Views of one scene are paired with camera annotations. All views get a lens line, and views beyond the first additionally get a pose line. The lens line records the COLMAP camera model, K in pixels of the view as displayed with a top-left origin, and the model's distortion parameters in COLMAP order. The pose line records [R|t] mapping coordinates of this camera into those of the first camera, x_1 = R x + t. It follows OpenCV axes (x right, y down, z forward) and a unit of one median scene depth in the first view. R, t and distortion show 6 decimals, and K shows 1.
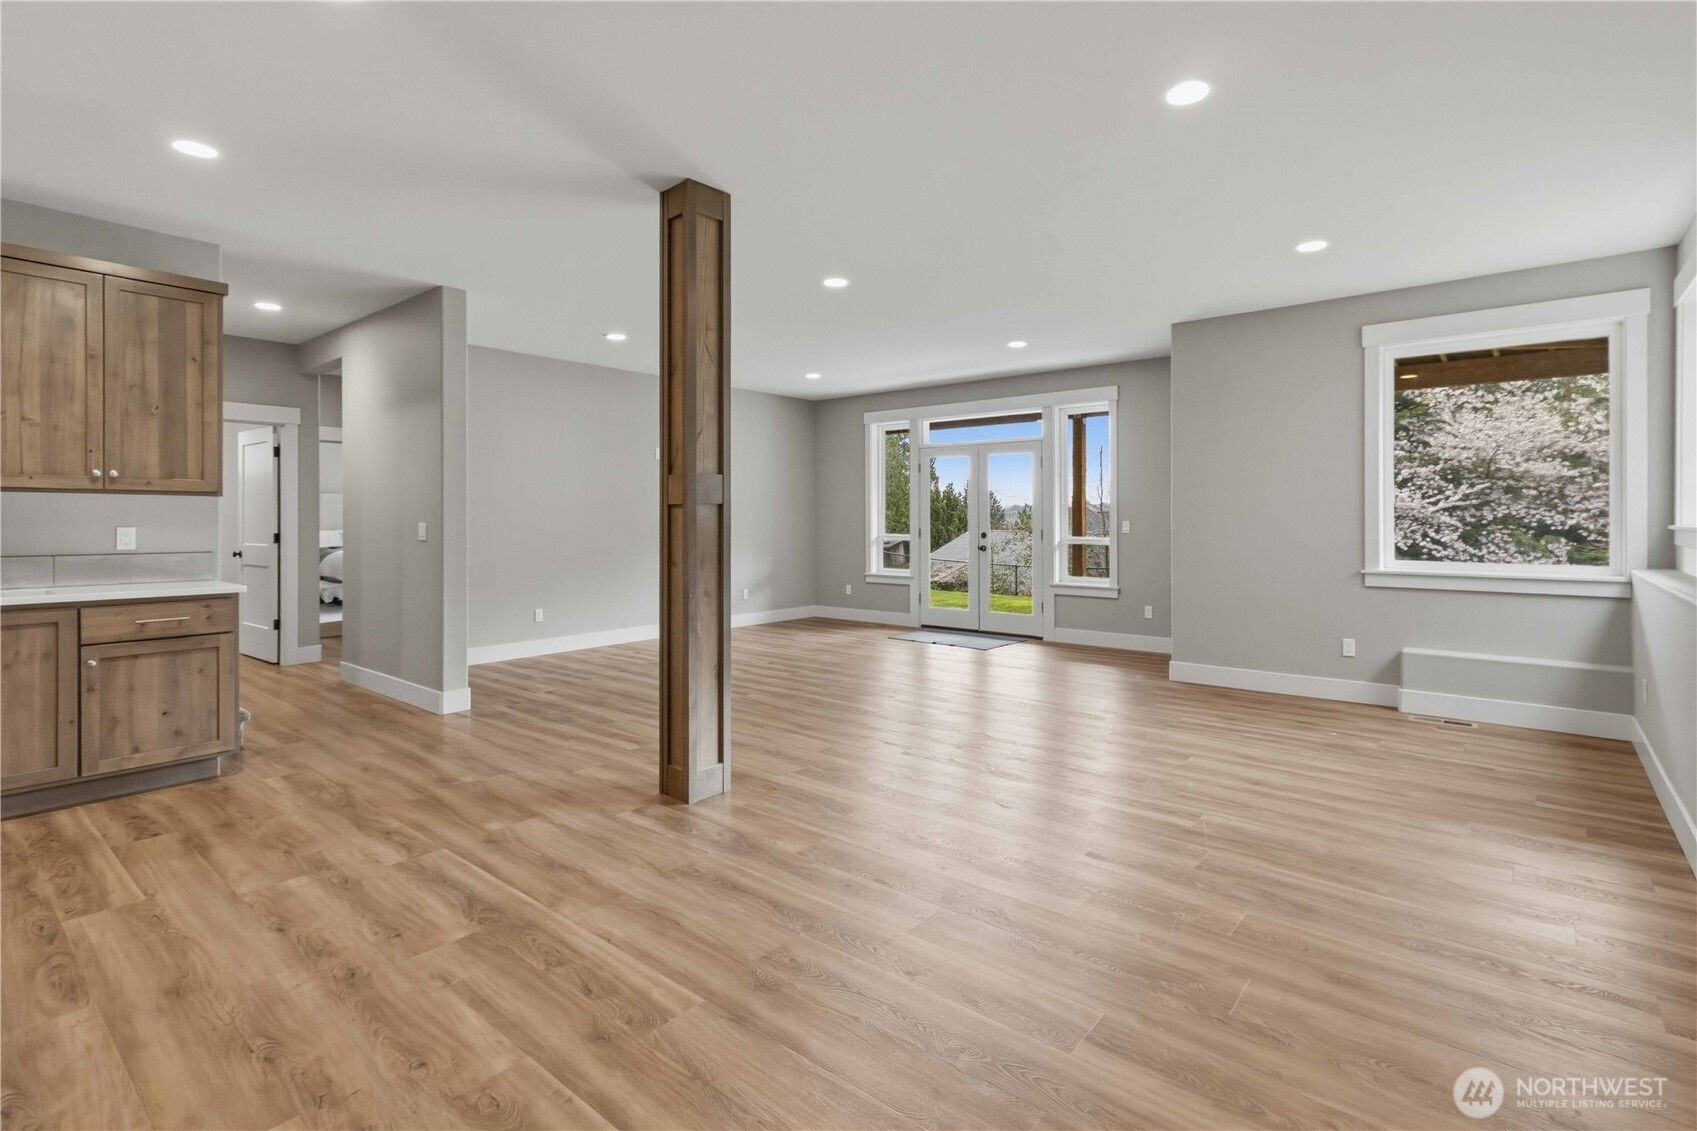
lens RADIAL K [[813.7, 0, 849.4], [0, 813.7, 521.2], [0, 0, 1]] dist [0.002040, 0.000192]
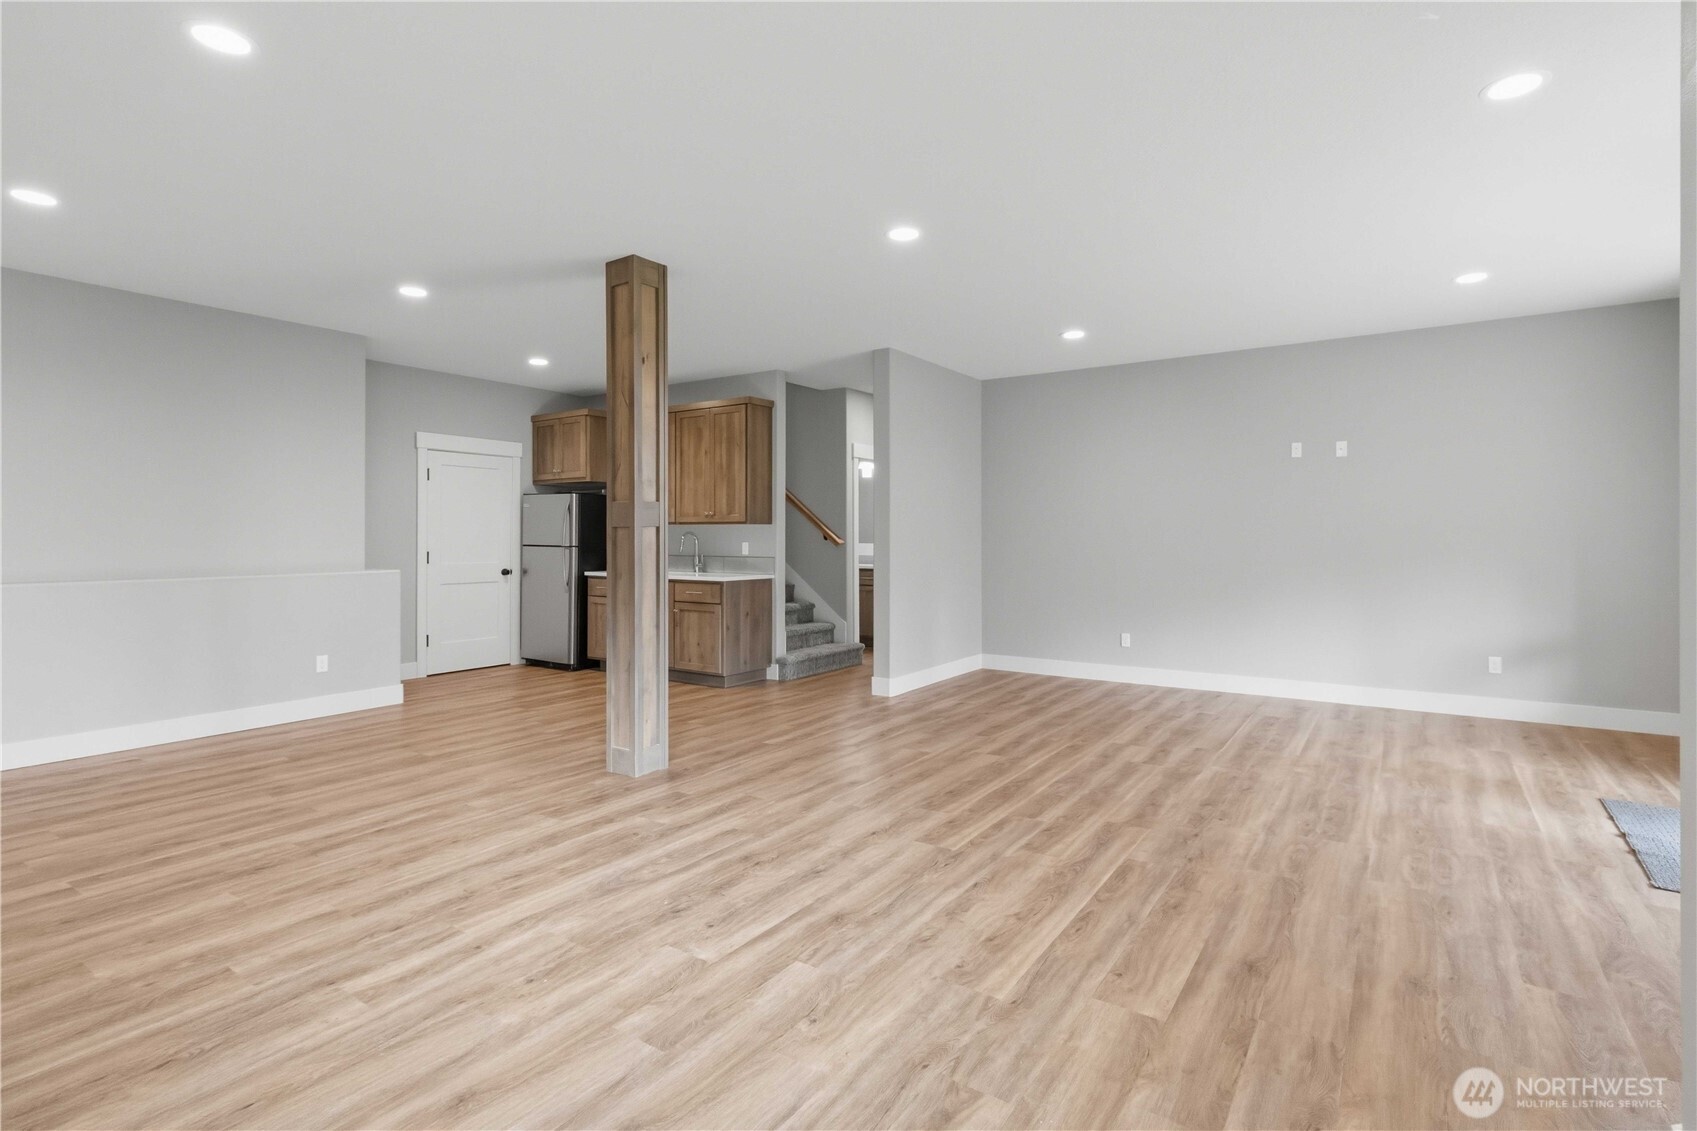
lens RADIAL K [[795.3, 0, 861.4], [0, 795.3, 543.6], [0, 0, 1]] dist [0.004767, 0.000812]
pose [[0.104168, 0.009806, -0.994511, 0.940205], [-0.002244, 0.999951, 0.009625, -0.007743], [0.994557, 0.001229, 0.104185, 1.133715]]
